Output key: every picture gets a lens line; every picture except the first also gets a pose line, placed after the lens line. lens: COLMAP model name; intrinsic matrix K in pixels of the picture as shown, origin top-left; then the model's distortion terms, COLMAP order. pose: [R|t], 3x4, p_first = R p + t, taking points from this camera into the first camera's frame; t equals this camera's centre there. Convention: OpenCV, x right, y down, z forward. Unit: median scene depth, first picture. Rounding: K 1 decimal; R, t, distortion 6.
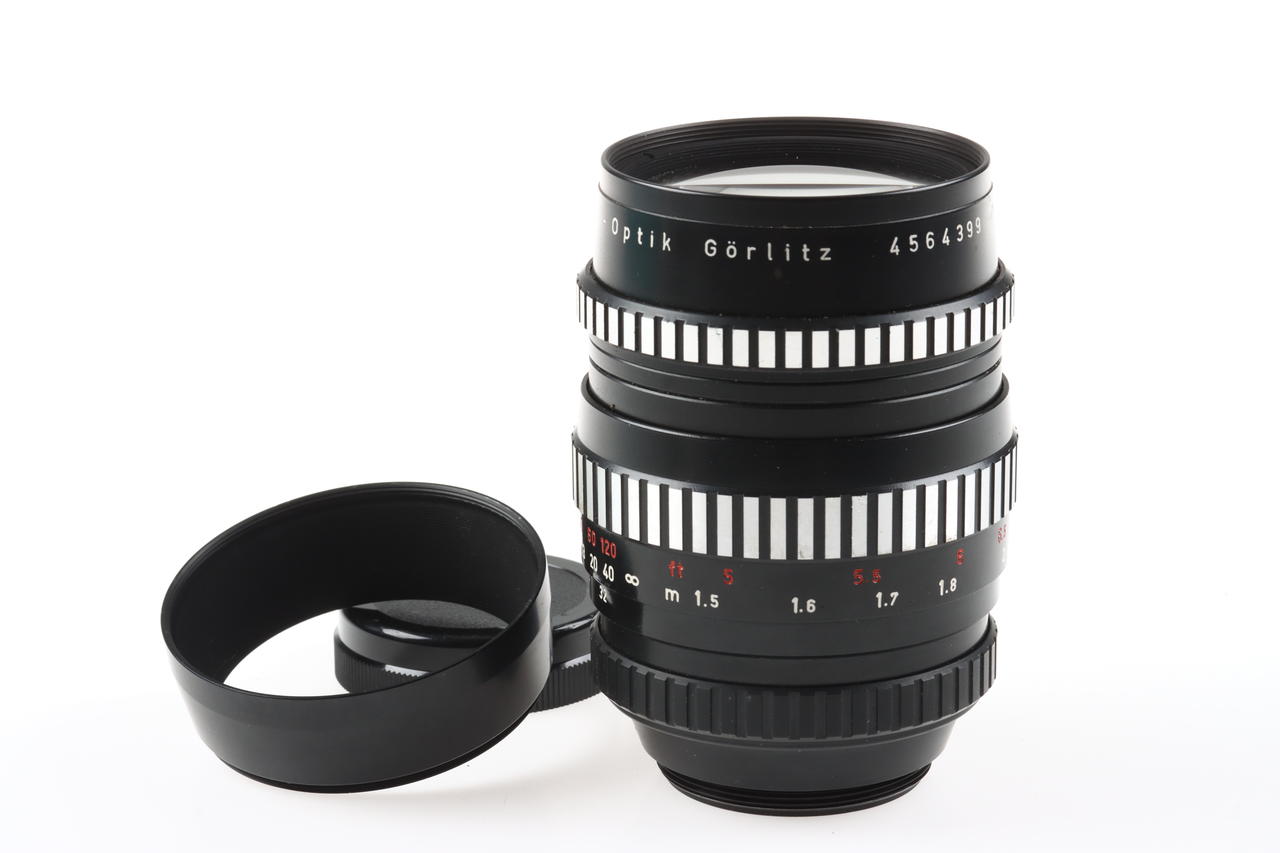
lens RADIAL K [[3706.1, 0, 642.7], [0, 3706.1, 424.0], [0, 0, 1]] dist [0.040289, 0.000000]
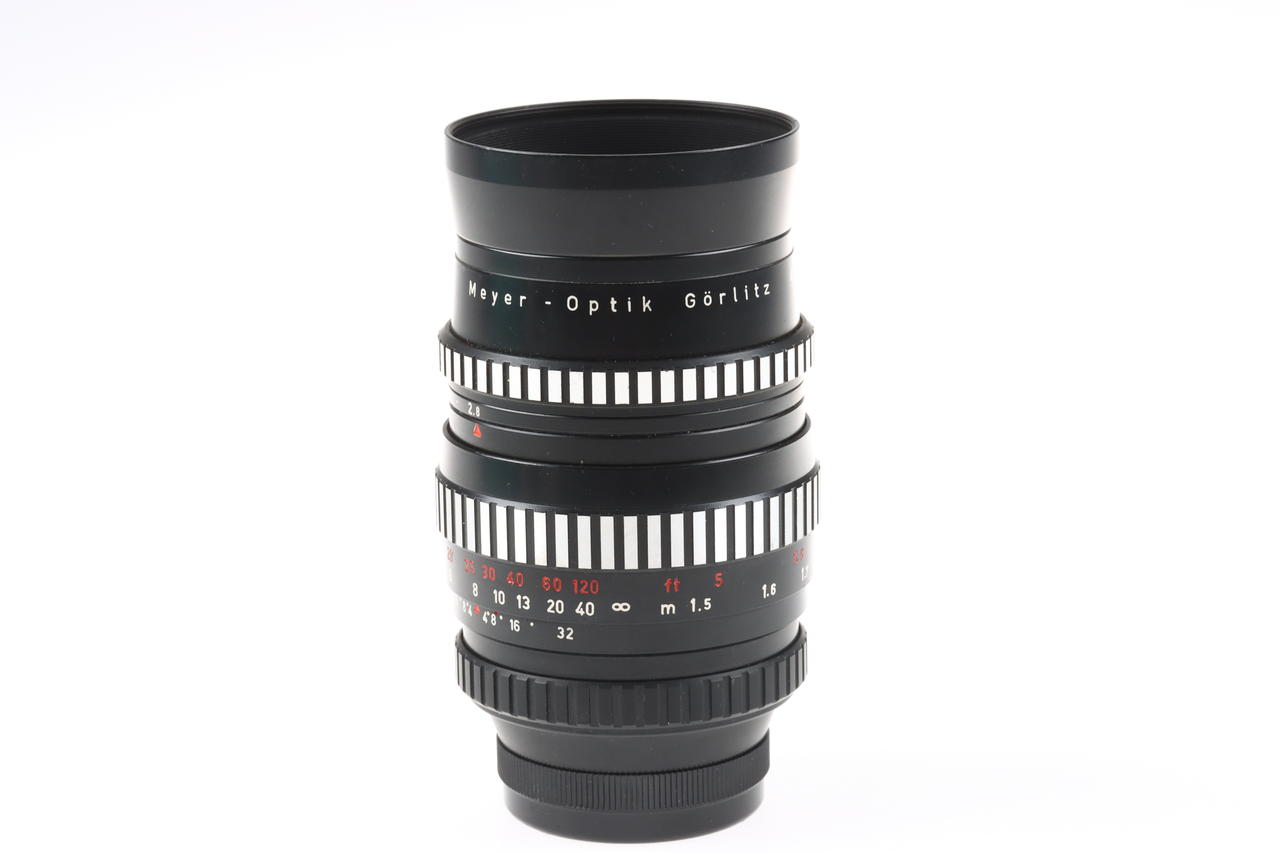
lens RADIAL K [[3706.1, 0, 638.9], [0, 3706.1, 428.7], [0, 0, 1]] dist [0.040289, 0.000000]
pose [[0.998322, -0.005309, 0.057671, -0.020903], [0.005139, 0.999982, 0.003103, -0.011465], [-0.057687, -0.002801, 0.998331, -0.152571]]
